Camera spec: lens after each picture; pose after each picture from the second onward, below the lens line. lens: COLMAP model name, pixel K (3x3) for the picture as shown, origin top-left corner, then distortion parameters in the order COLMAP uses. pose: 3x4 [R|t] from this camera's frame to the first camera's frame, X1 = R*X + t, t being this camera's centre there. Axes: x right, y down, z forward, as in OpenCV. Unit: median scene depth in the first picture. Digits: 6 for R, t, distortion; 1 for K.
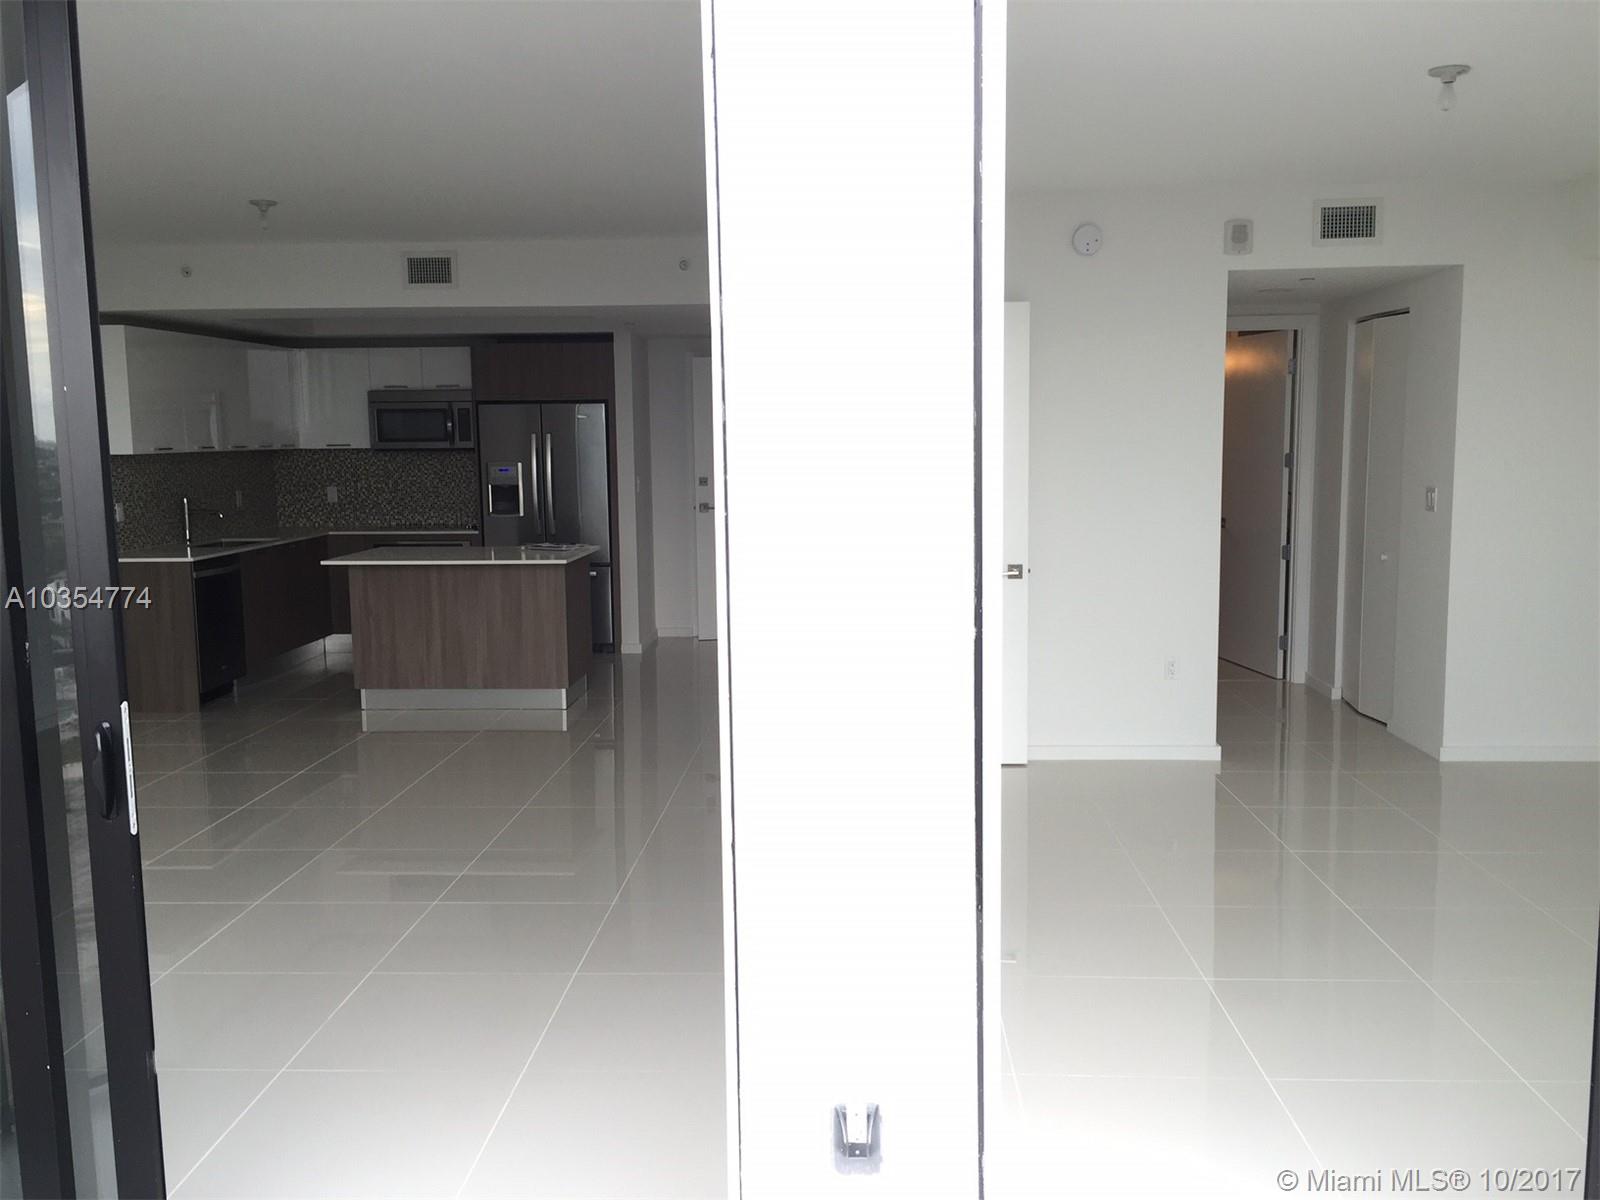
lens RADIAL K [[1364.1, 0, 802.8], [0, 1364.1, 602.0], [0, 0, 1]] dist [0.075925, -0.107307]
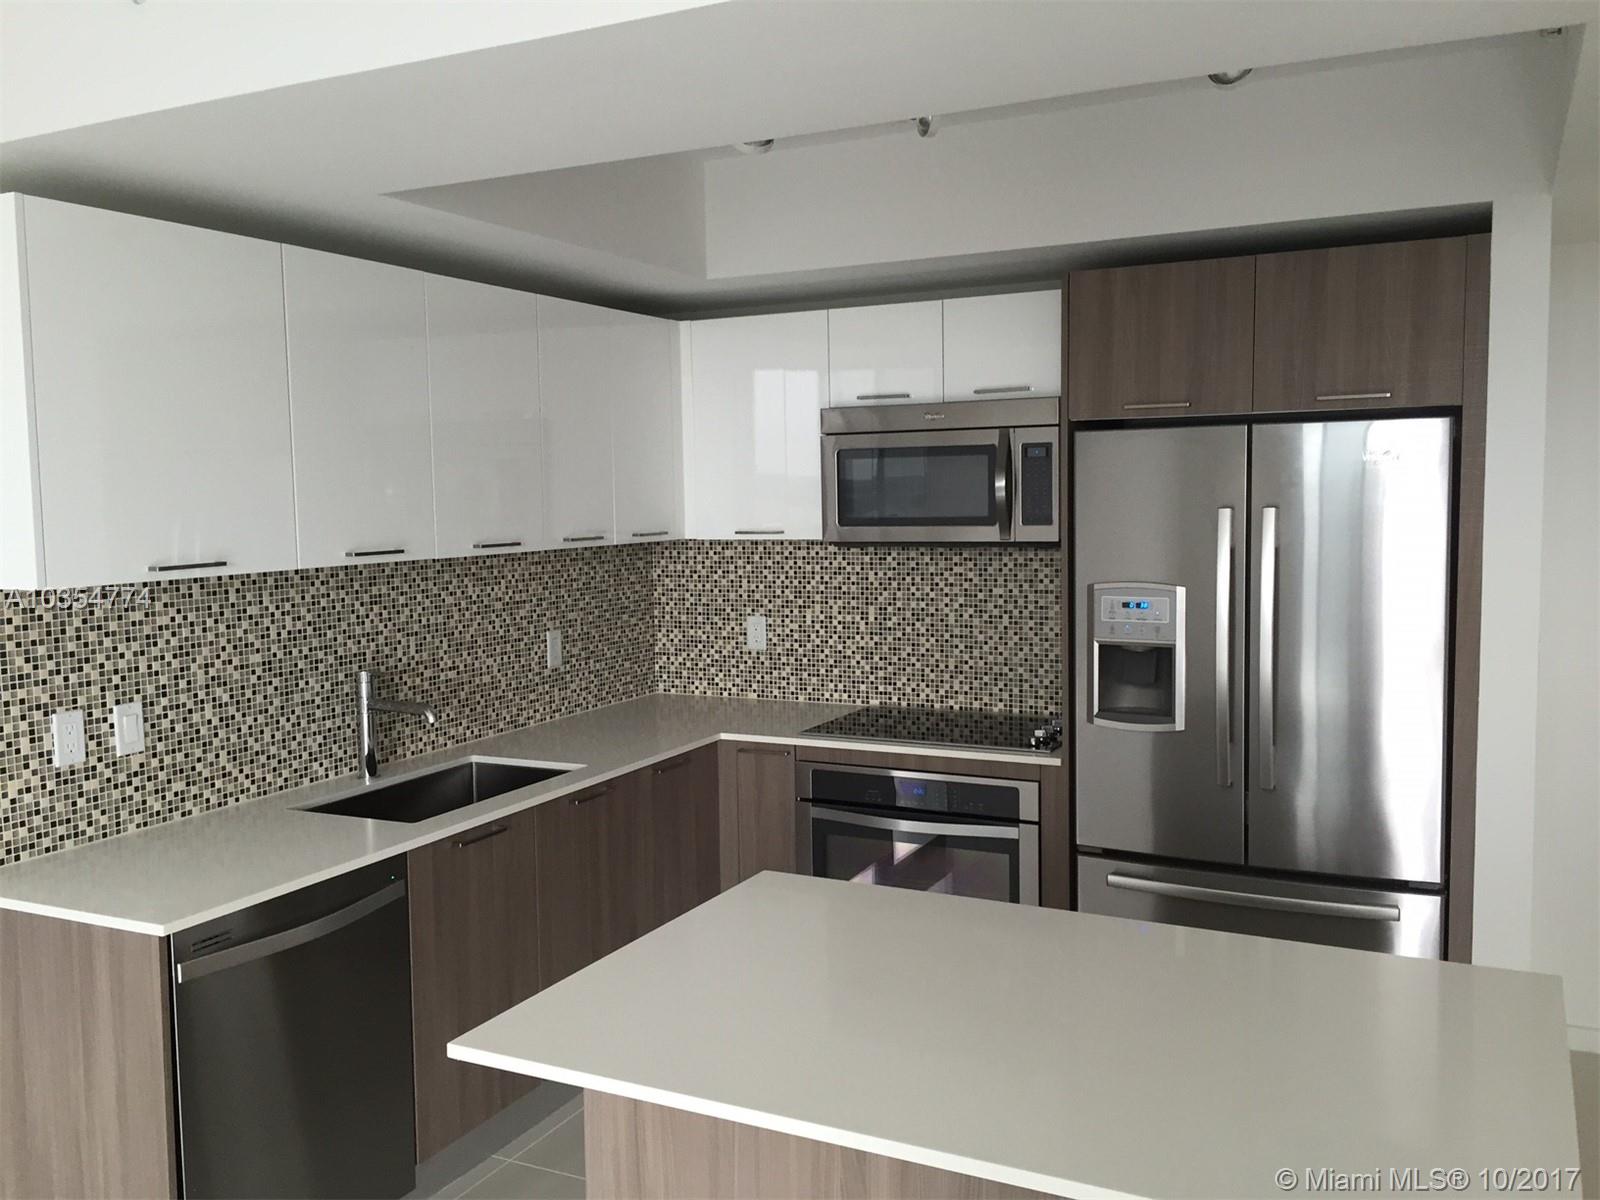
lens RADIAL K [[1364.1, 0, 804.1], [0, 1364.1, 593.1], [0, 0, 1]] dist [0.075925, -0.107307]
pose [[0.916396, 0.027912, -0.399298, -0.156199], [-0.044487, 0.998488, -0.032302, -0.085665], [0.397792, 0.047365, 0.916252, 0.638693]]
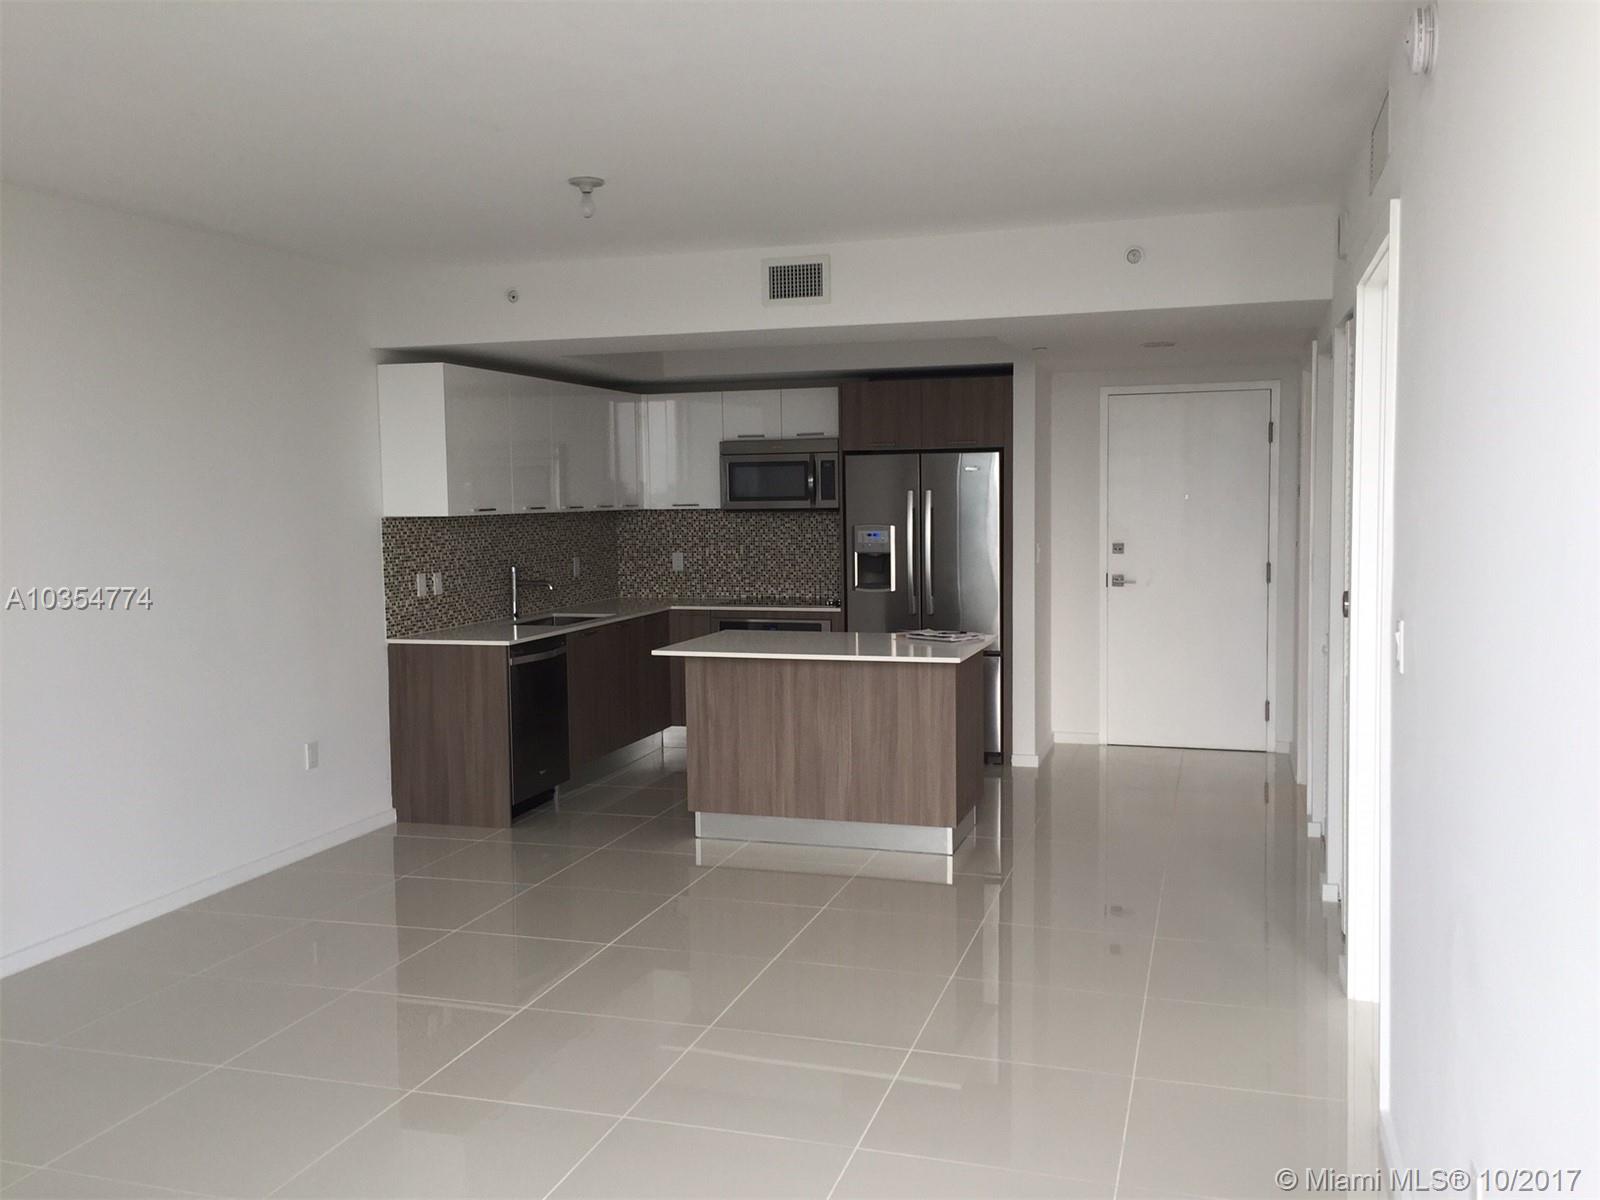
lens RADIAL K [[1364.1, 0, 795.8], [0, 1364.1, 593.1], [0, 0, 1]] dist [0.075925, -0.107307]
pose [[0.967359, 0.016931, -0.252845, -0.057876], [-0.029428, 0.998520, -0.045727, -0.023487], [0.251697, 0.051675, 0.966426, 0.207753]]
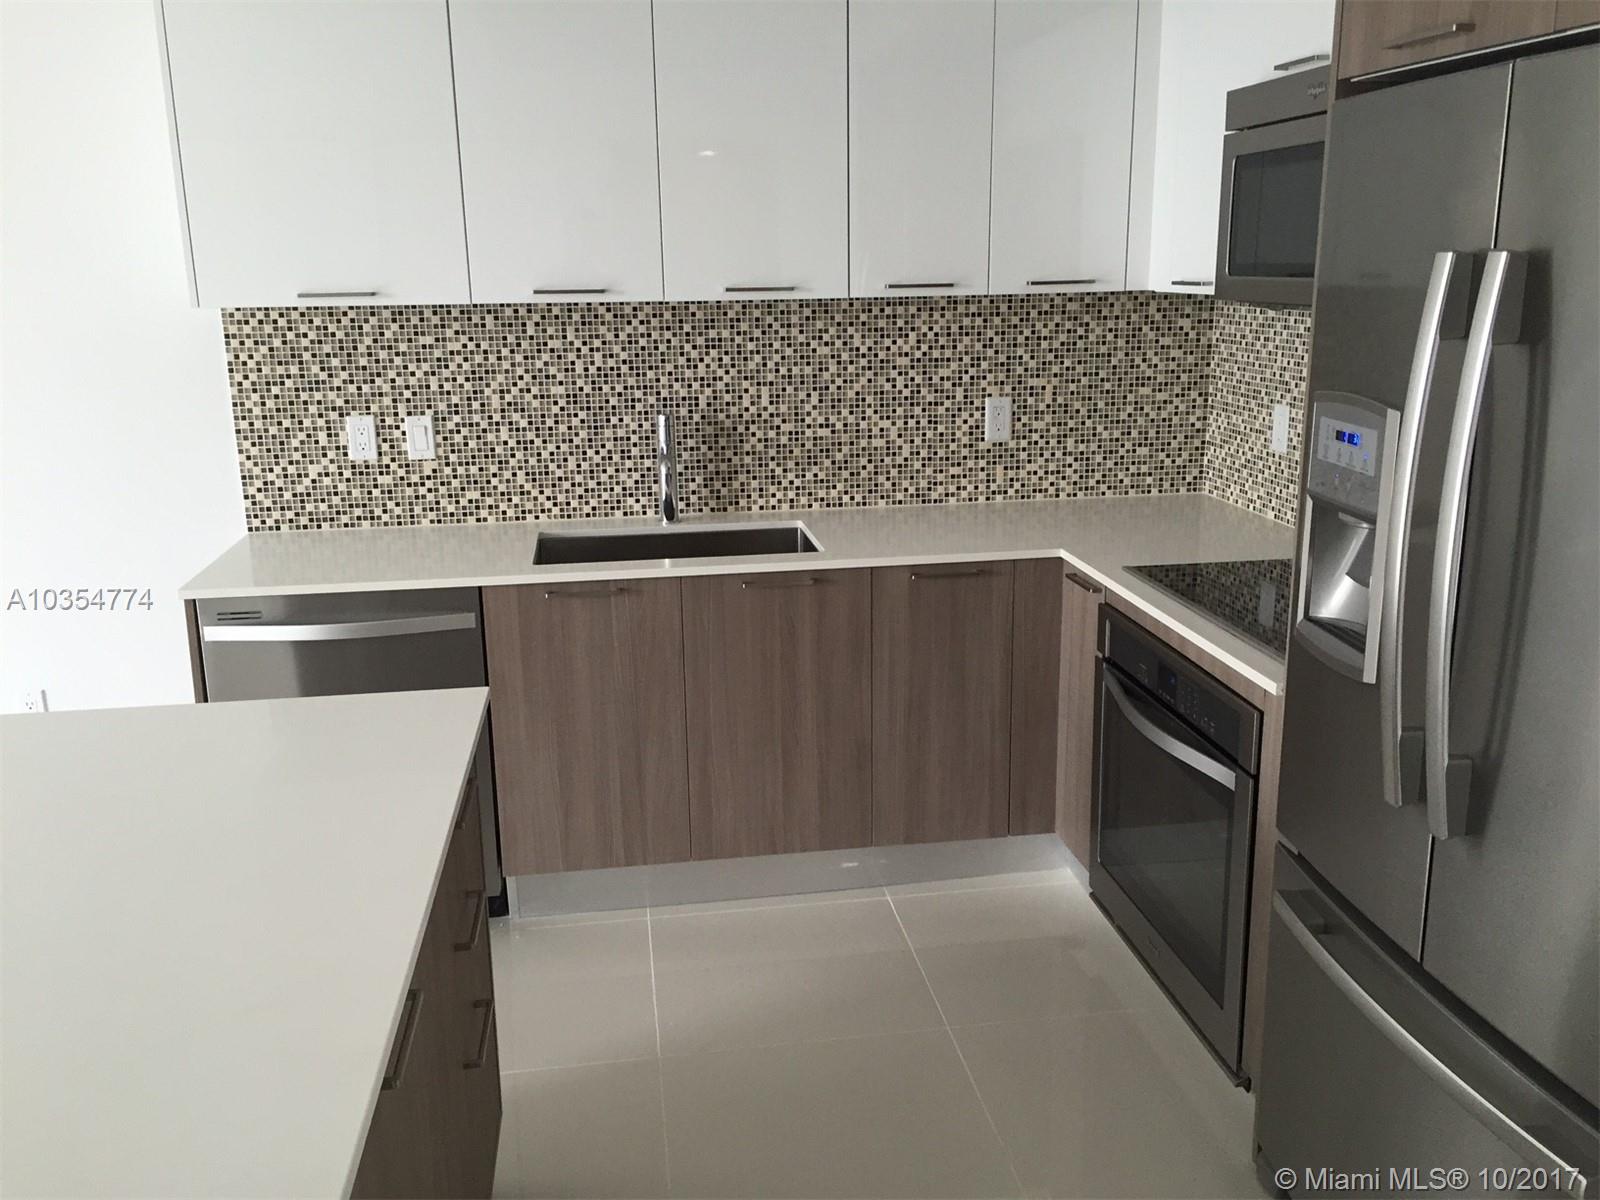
lens RADIAL K [[1364.1, 0, 805.0], [0, 1364.1, 591.5], [0, 0, 1]] dist [0.075925, -0.107307]
pose [[0.189354, 0.243664, -0.951196, -0.039718], [-0.109999, 0.967887, 0.226042, -0.113640], [0.975728, 0.061829, 0.210076, 0.904999]]
